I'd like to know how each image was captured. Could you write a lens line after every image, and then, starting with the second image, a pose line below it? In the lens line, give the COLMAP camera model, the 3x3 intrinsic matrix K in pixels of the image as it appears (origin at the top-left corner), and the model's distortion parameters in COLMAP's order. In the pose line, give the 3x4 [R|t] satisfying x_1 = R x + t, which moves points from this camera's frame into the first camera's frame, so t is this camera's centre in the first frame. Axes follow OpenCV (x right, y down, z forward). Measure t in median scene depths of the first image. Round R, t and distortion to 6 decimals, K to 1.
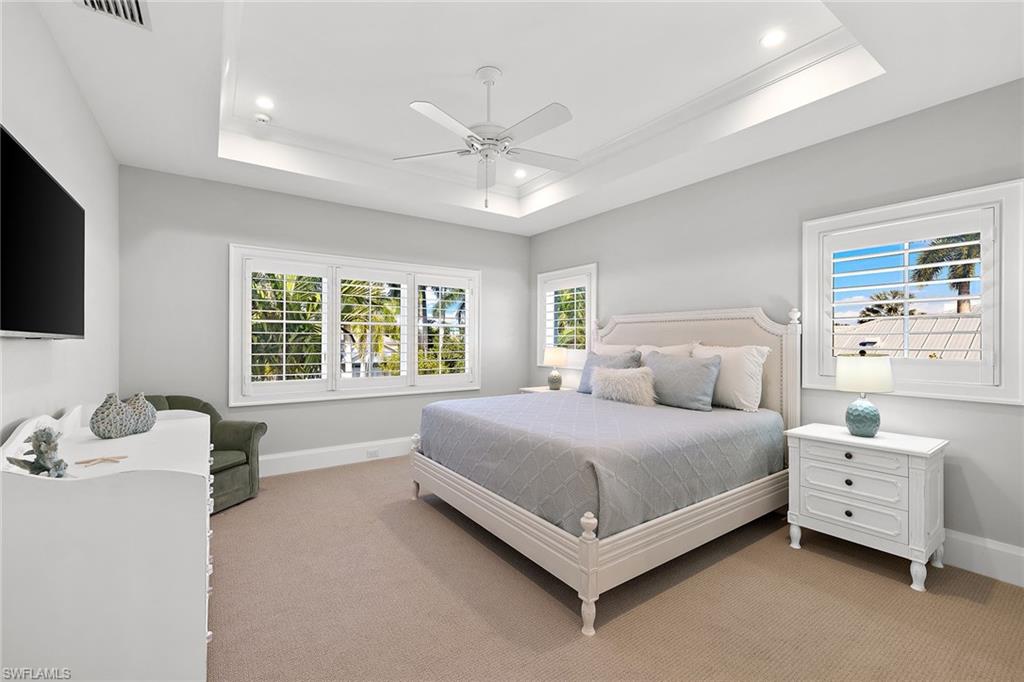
lens RADIAL K [[432.2, 0, 509.5], [0, 432.2, 345.6], [0, 0, 1]] dist [-0.029832, -0.000158]
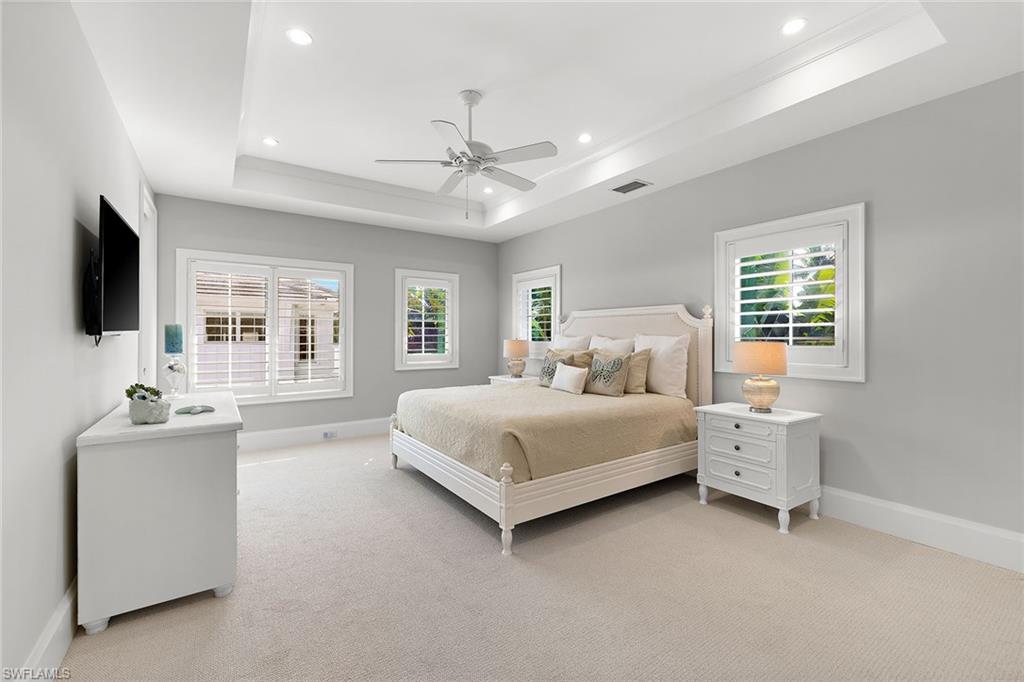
lens RADIAL K [[426.4, 0, 512.0], [0, 426.4, 341.0], [0, 0, 1]] dist [-0.000387, -0.000023]
pose [[0.999953, -0.008534, -0.004634, 0.138126], [0.008552, 0.999955, 0.004049, 0.002991], [0.004599, -0.004088, 0.999981, -0.210700]]
